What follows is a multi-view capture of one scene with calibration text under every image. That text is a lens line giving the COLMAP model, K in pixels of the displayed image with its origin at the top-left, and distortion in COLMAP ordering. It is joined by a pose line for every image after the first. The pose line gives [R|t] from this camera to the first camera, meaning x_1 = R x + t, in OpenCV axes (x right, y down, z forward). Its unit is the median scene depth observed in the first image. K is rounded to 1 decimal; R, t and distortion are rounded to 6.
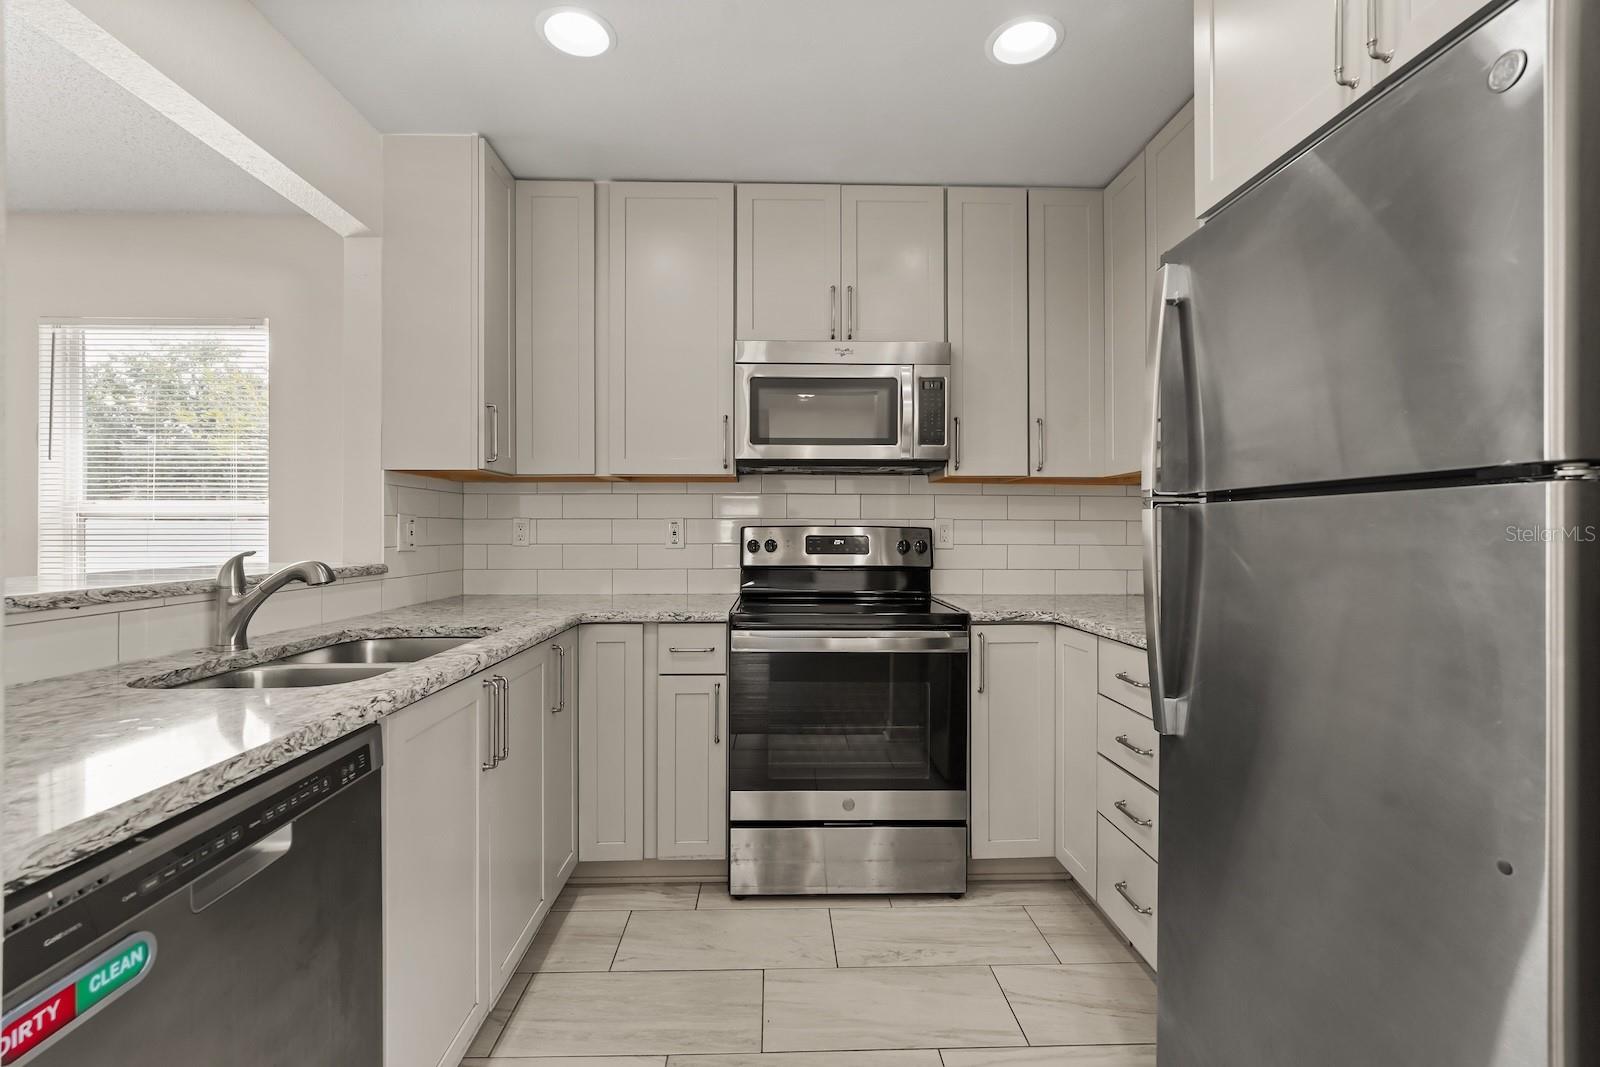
lens RADIAL K [[710.8, 0, 793.7], [0, 710.8, 527.8], [0, 0, 1]] dist [0.000226, 0.000779]
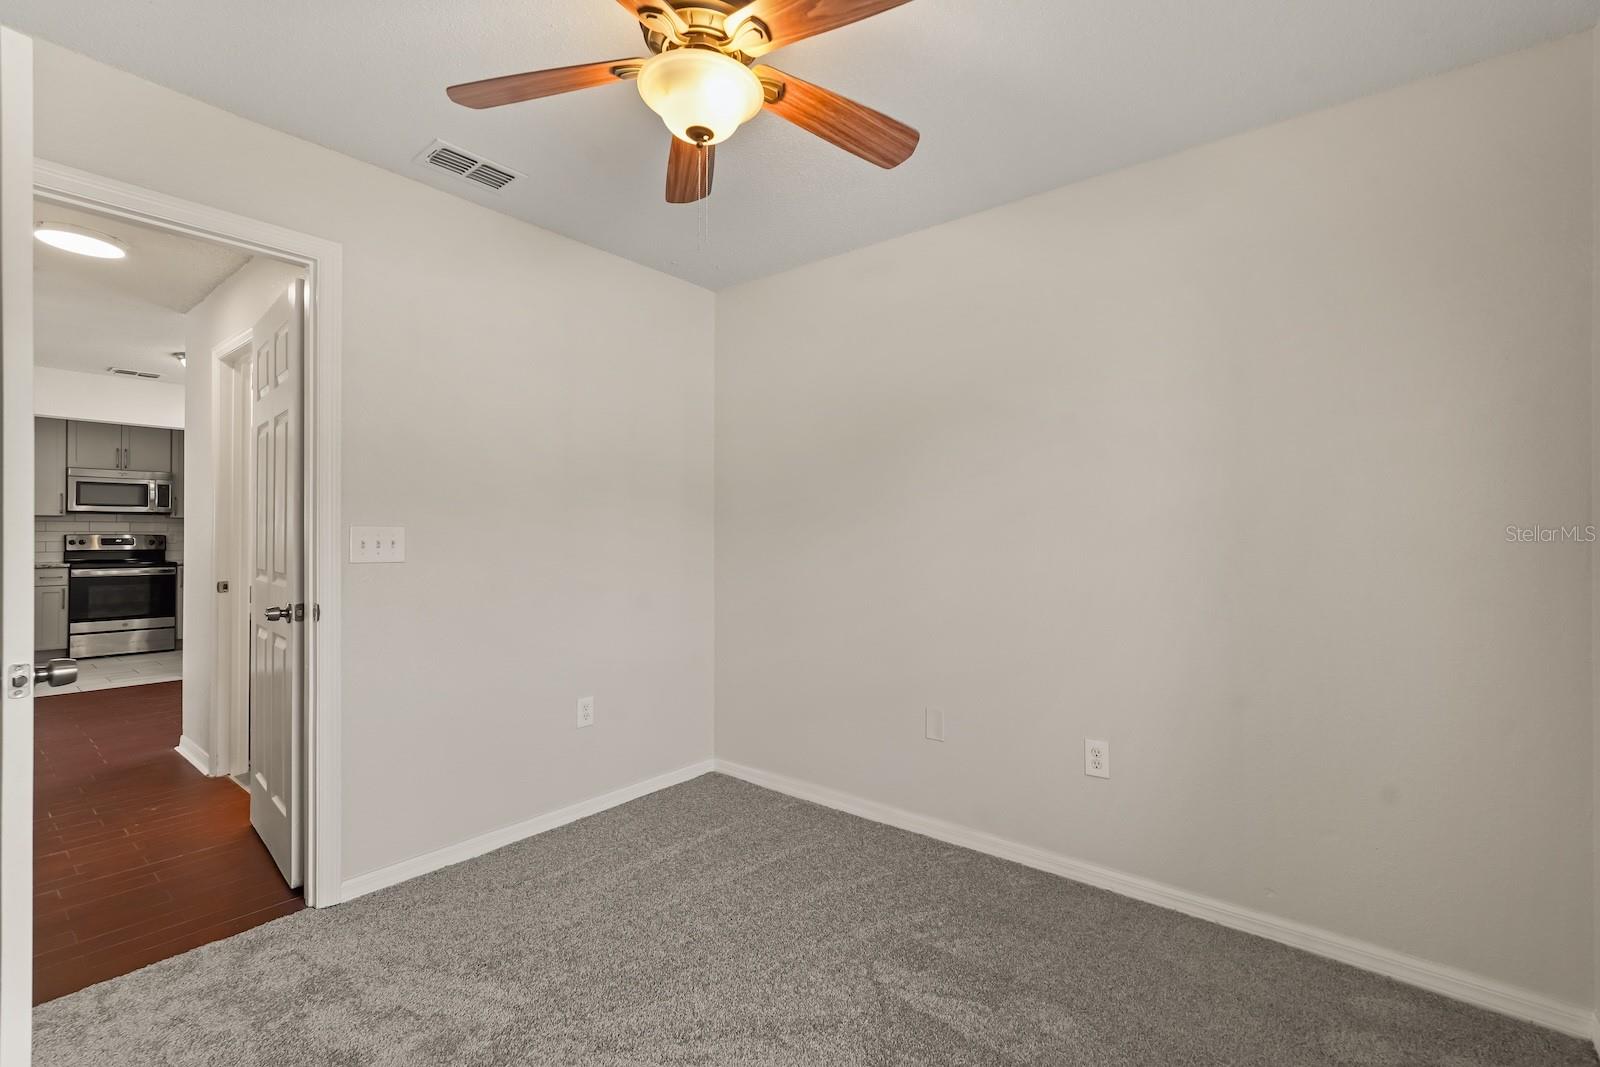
lens RADIAL K [[710.8, 0, 806.9], [0, 710.8, 526.7], [0, 0, 1]] dist [0.000226, 0.000779]
pose [[0.646652, 0.006368, 0.762758, -0.333029], [0.001286, 0.999955, -0.009439, -0.003662], [-0.762784, 0.007085, 0.646615, -2.959766]]
